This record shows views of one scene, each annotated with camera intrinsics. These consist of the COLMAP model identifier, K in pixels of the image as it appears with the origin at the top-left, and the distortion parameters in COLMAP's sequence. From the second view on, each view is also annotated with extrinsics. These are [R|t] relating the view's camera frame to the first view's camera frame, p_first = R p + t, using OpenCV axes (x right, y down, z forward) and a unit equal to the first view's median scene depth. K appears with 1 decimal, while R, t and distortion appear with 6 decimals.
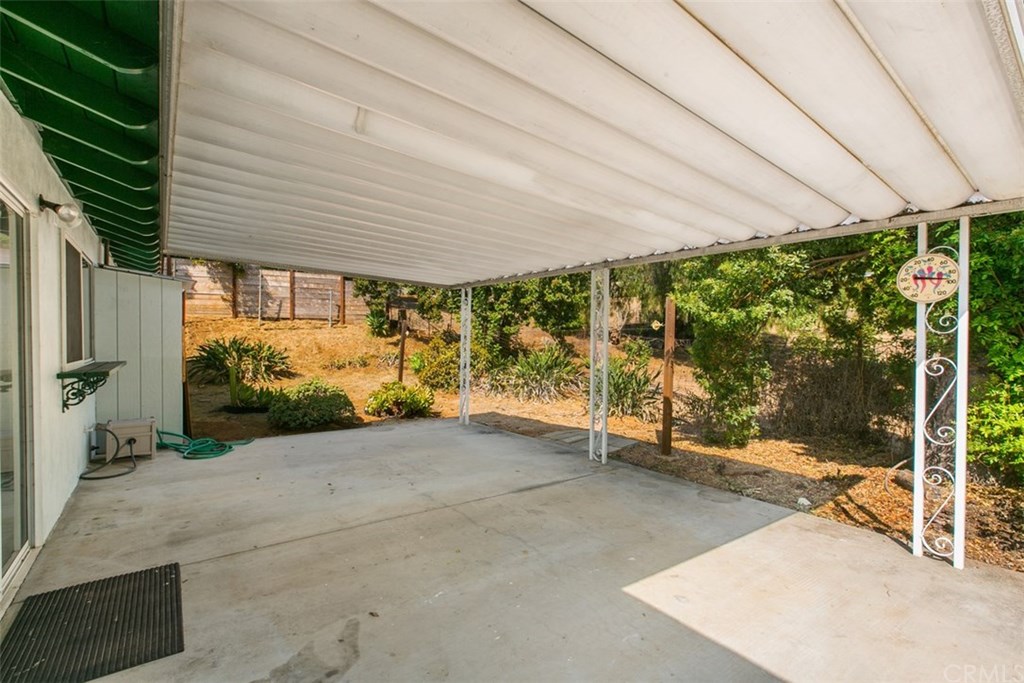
lens RADIAL K [[460.3, 0, 512.0], [0, 460.3, 338.5], [0, 0, 1]] dist [-0.002332, -0.000017]
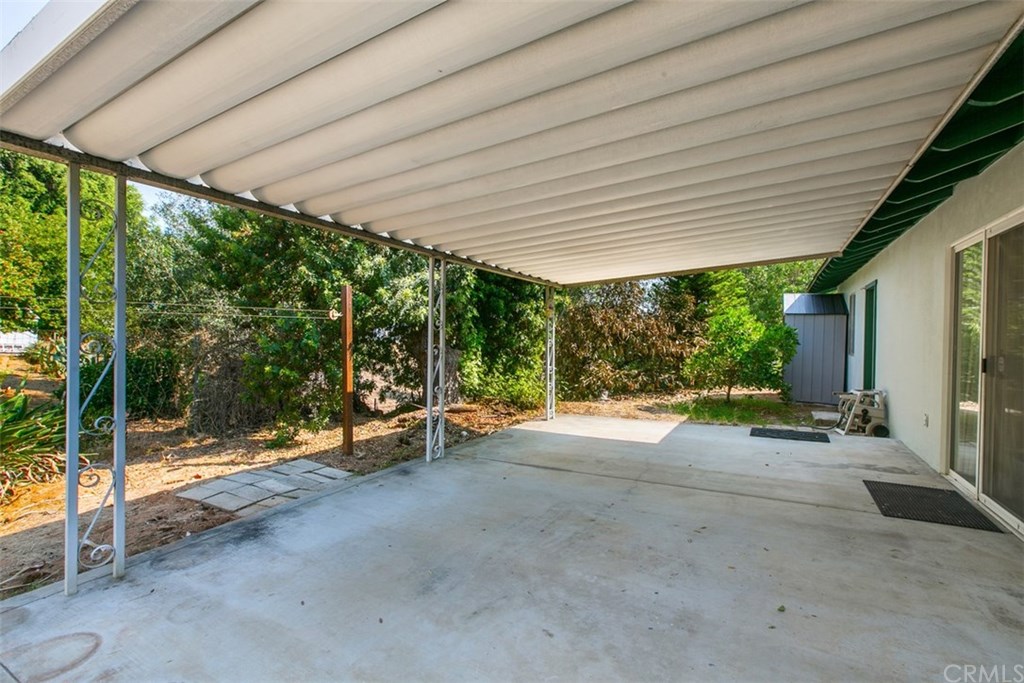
lens RADIAL K [[460.3, 0, 516.4], [0, 460.3, 339.1], [0, 0, 1]] dist [-0.002332, -0.000017]
pose [[-0.397776, -0.013304, 0.917386, -0.836469], [-0.004454, 0.999911, 0.012570, 0.007181], [-0.917472, 0.000914, -0.397800, 1.371523]]
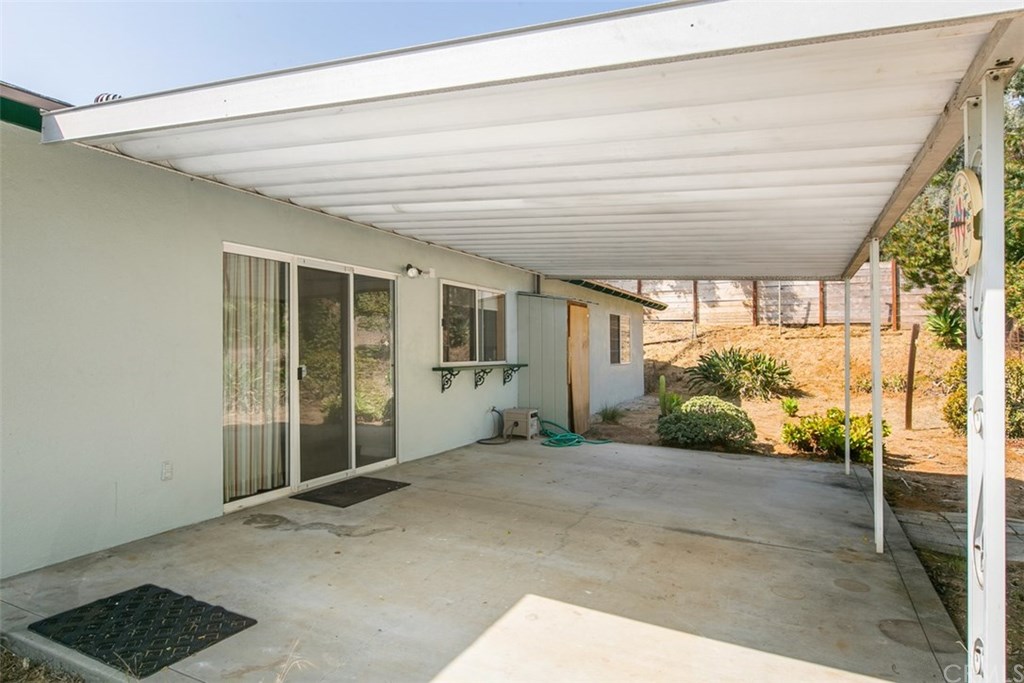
lens RADIAL K [[607.0, 0, 503.7], [0, 607.0, 341.8], [0, 0, 1]] dist [-0.014220, 0.000650]
pose [[0.444136, -0.001068, -0.895959, 0.779501], [-0.010847, 0.999920, -0.006568, -0.002643], [0.895894, 0.012635, 0.444089, 0.195449]]
